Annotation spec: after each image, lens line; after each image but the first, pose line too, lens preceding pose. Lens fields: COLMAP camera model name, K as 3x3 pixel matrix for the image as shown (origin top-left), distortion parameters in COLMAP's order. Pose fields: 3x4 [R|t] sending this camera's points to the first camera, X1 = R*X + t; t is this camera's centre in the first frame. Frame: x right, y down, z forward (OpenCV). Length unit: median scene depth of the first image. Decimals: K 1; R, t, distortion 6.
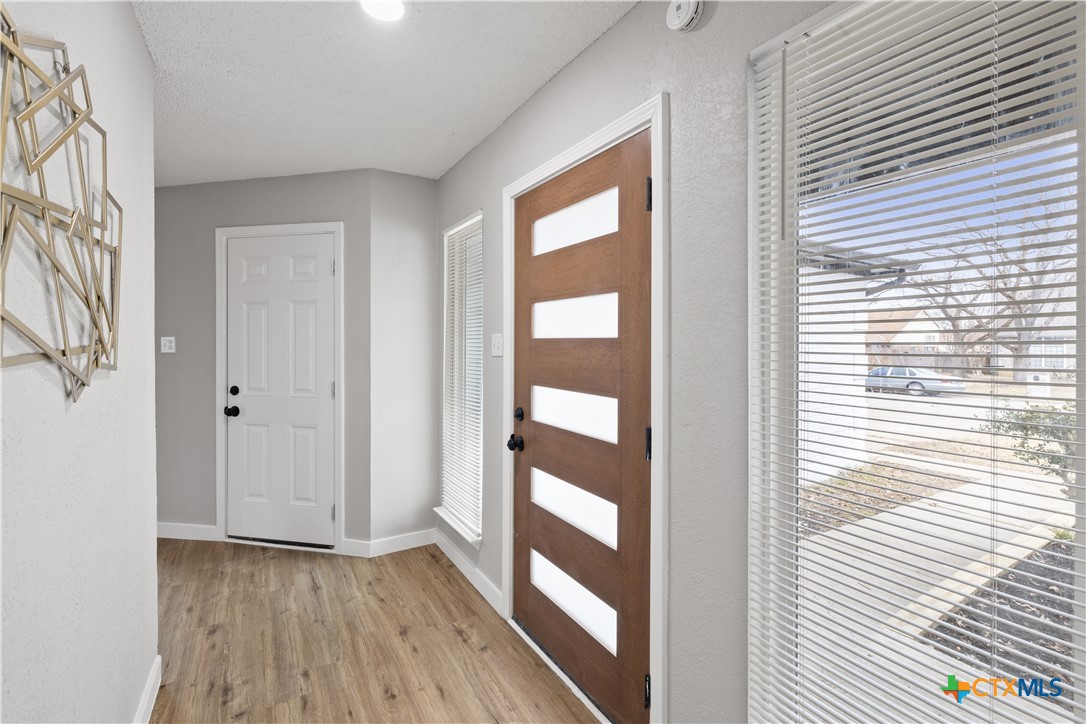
lens RADIAL K [[470.2, 0, 536.4], [0, 470.2, 338.3], [0, 0, 1]] dist [-0.000508, 0.000177]
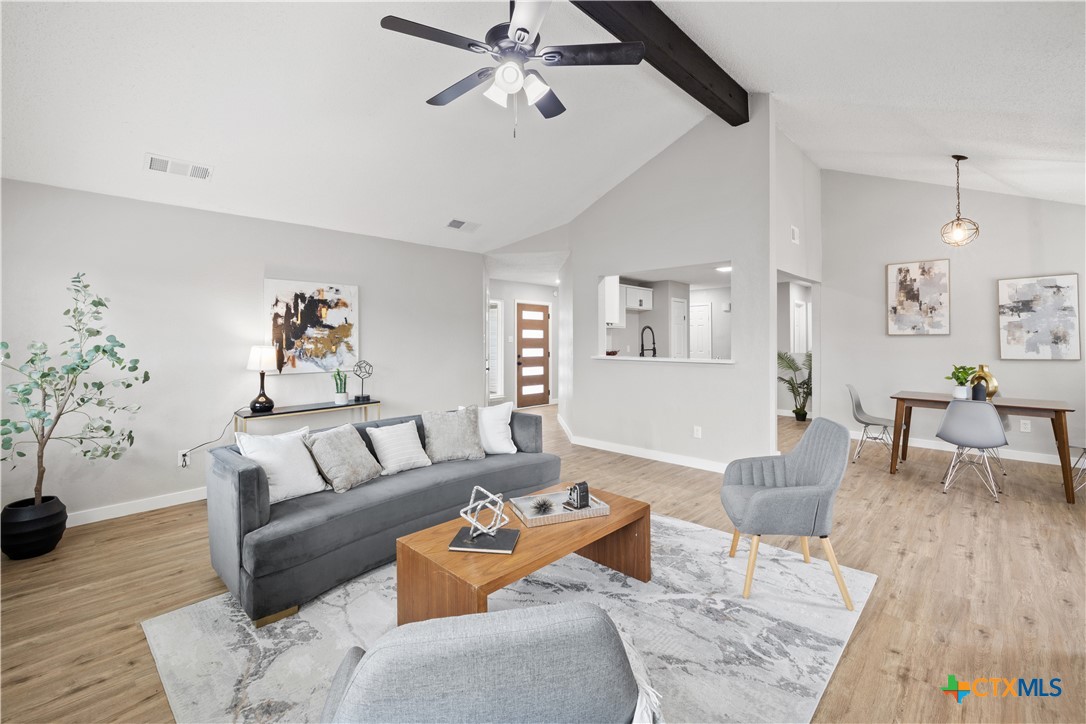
lens RADIAL K [[470.2, 0, 536.4], [0, 470.2, 338.3], [0, 0, 1]] dist [-0.000508, 0.000177]
pose [[-0.250585, 0.009859, 0.968044, -4.185651], [-0.001925, 0.999941, -0.010682, 0.049616], [-0.968093, -0.004540, -0.250552, 1.946432]]
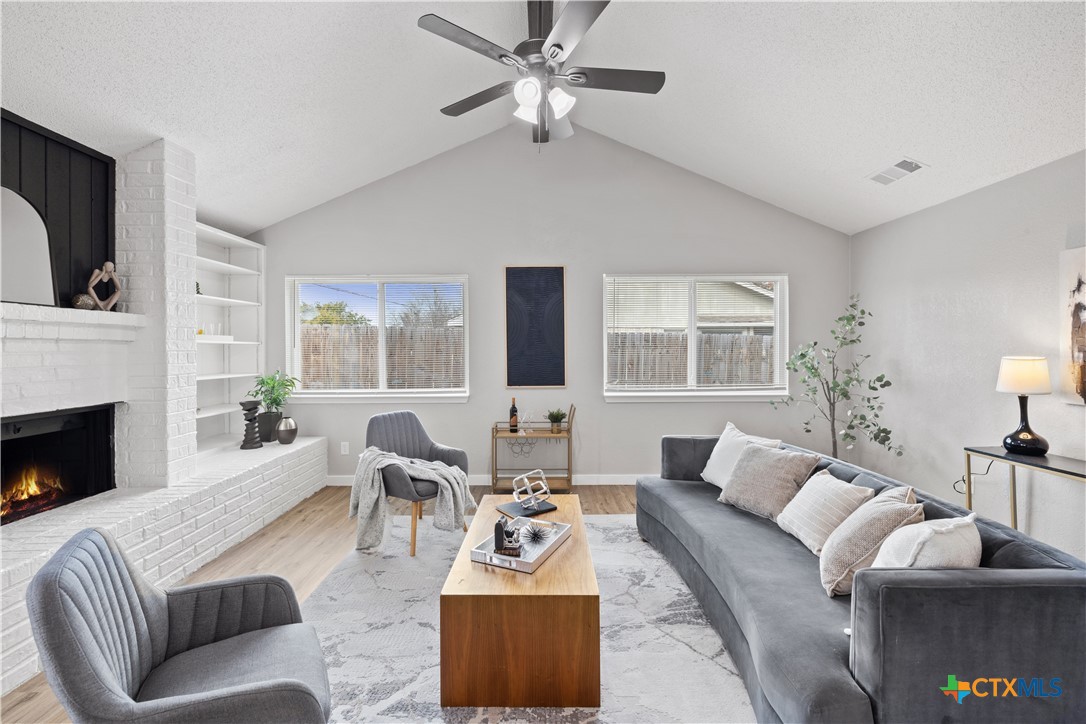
lens RADIAL K [[458.2, 0, 540.9], [0, 458.2, 345.4], [0, 0, 1]] dist [0.001069, 0.000009]
pose [[0.853683, 0.000765, -0.520792, -2.527999], [0.003298, 0.999971, 0.006874, 0.018410], [0.520782, -0.007586, 0.853656, 0.775854]]
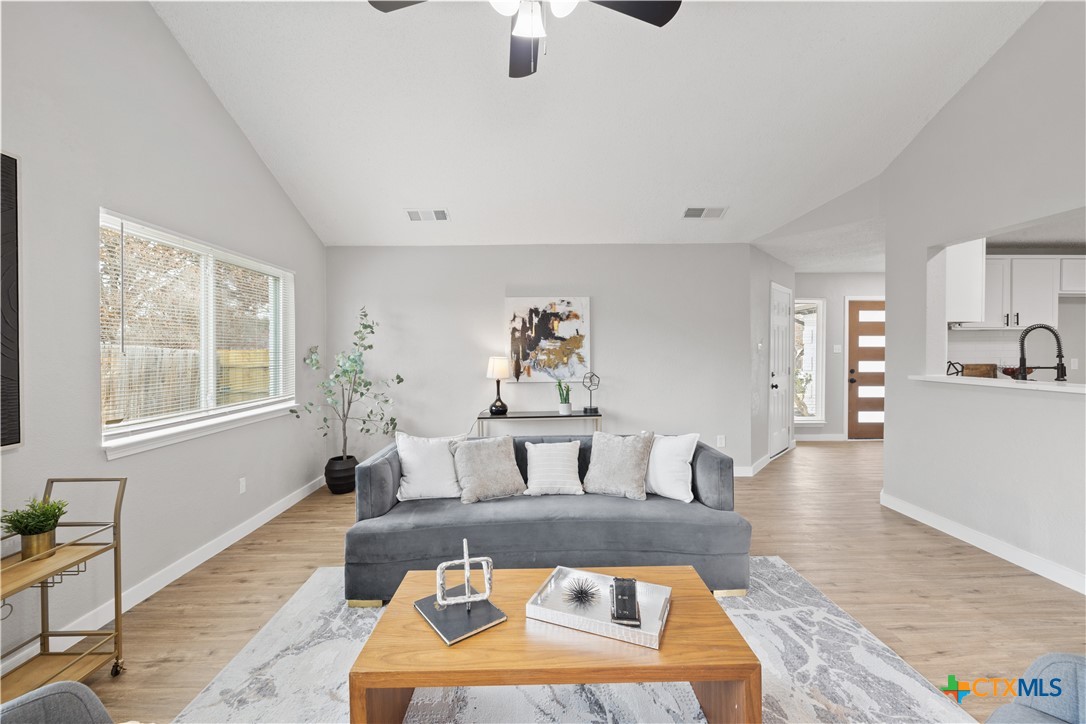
lens RADIAL K [[452.3, 0, 541.7], [0, 452.3, 357.5], [0, 0, 1]] dist [-0.000594, -0.000060]
pose [[0.502275, -0.009760, 0.864653, -3.766084], [-0.001746, 0.999923, 0.012302, 0.038595], [-0.864706, -0.007689, 0.502219, 1.316465]]
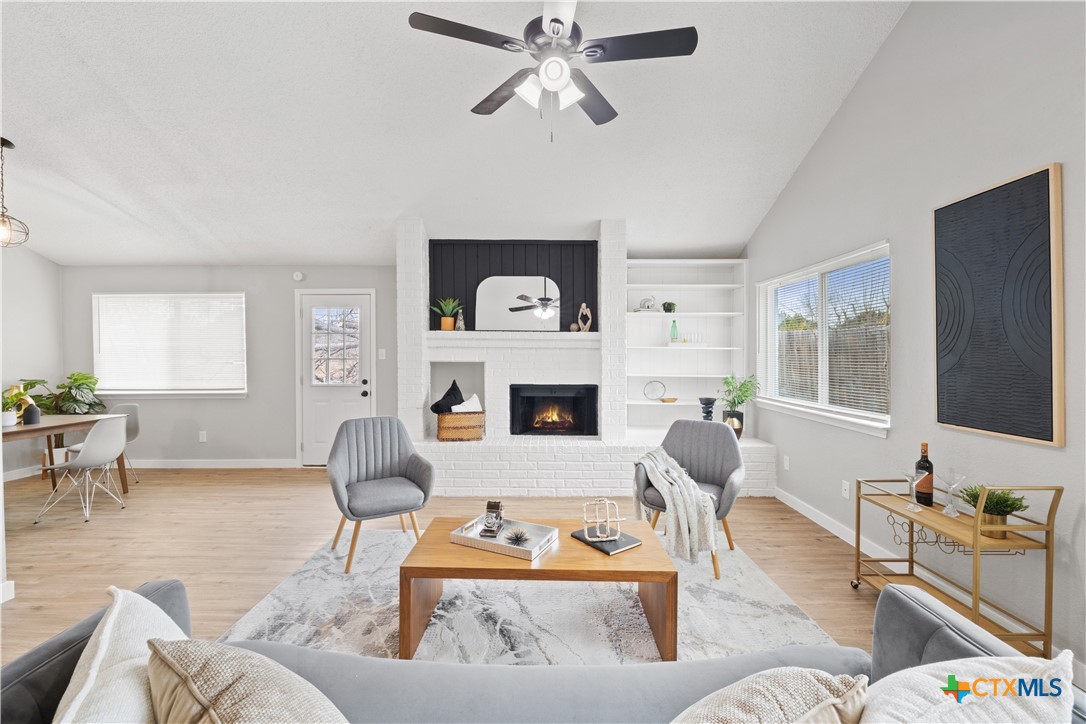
lens RADIAL K [[452.3, 0, 541.7], [0, 452.3, 357.5], [0, 0, 1]] dist [-0.000594, -0.000060]
pose [[-0.524492, 0.012132, -0.851329, -2.237185], [0.008498, 0.999923, 0.009014, 0.033128], [0.851373, -0.002507, -0.524555, 2.223196]]
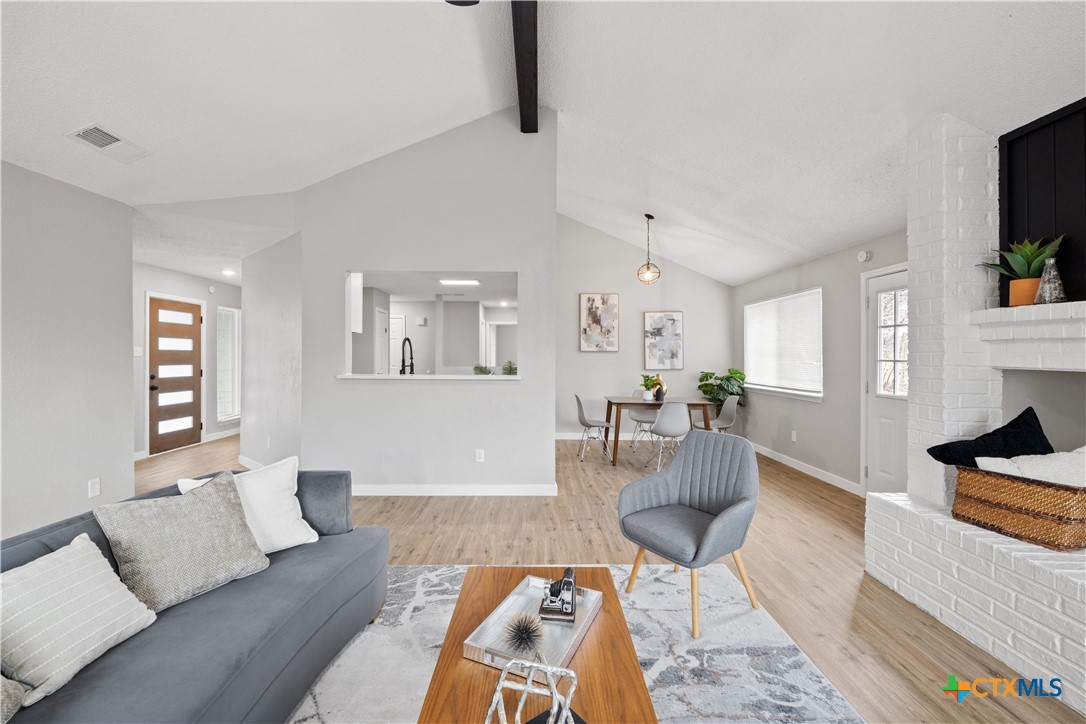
lens RADIAL K [[452.3, 0, 541.7], [0, 452.3, 357.5], [0, 0, 1]] dist [-0.000594, -0.000060]
pose [[-0.863385, -0.001580, 0.504543, -3.429710], [-0.002328, 0.999997, -0.000852, 0.044806], [-0.504540, -0.001910, -0.863386, 2.202378]]
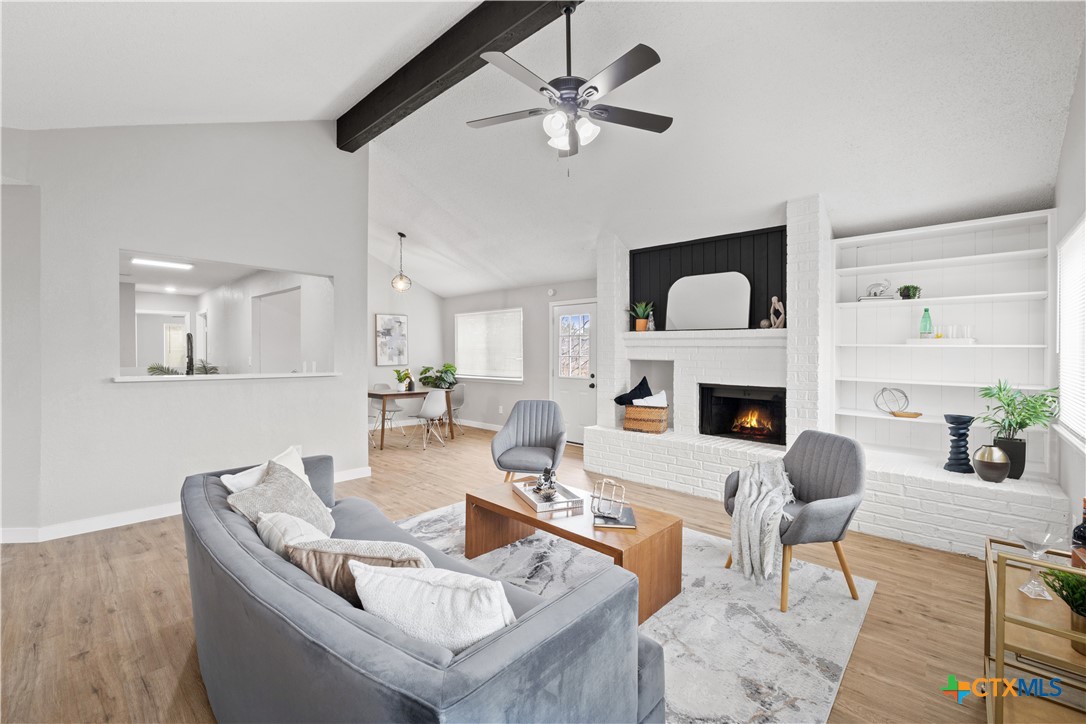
lens RADIAL K [[455.7, 0, 542.6], [0, 455.7, 355.4], [0, 0, 1]] dist [0.000646, 0.000107]
pose [[-0.961426, 0.001853, -0.275057, -2.700556], [0.001817, 0.999998, 0.000385, 0.045250], [0.275057, -0.000130, -0.961428, 2.879694]]
